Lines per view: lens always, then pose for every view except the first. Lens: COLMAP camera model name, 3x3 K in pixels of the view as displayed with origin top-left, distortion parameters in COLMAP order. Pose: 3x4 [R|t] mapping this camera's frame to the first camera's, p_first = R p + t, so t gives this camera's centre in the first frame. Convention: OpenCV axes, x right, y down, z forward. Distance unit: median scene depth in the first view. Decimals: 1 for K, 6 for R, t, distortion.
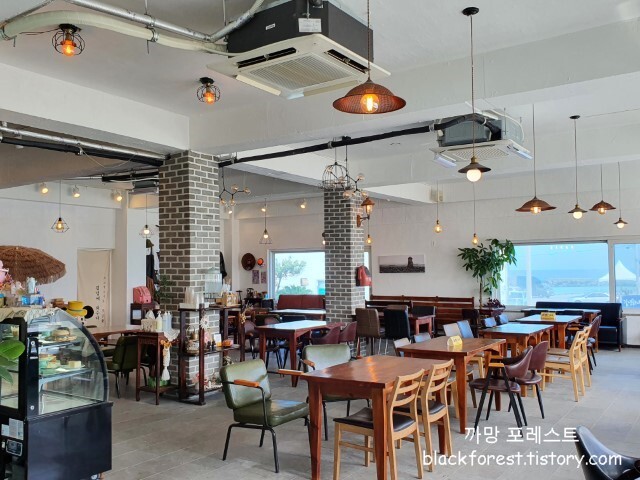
lens RADIAL K [[595.9, 0, 320.0], [0, 595.9, 240.0], [0, 0, 1]] dist [0.004901, 0.001230]
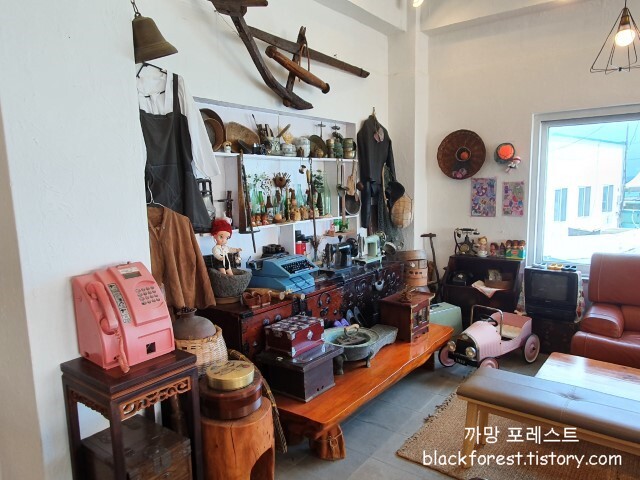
lens RADIAL K [[453.2, 0, 320.0], [0, 453.2, 240.0], [0, 0, 1]] dist [0.000263, -0.000320]
pose [[0.998472, 0.000027, -0.055253, -0.191878], [0.009835, 0.983945, 0.178202, 0.038104], [0.054371, -0.178473, 0.982441, 0.728776]]
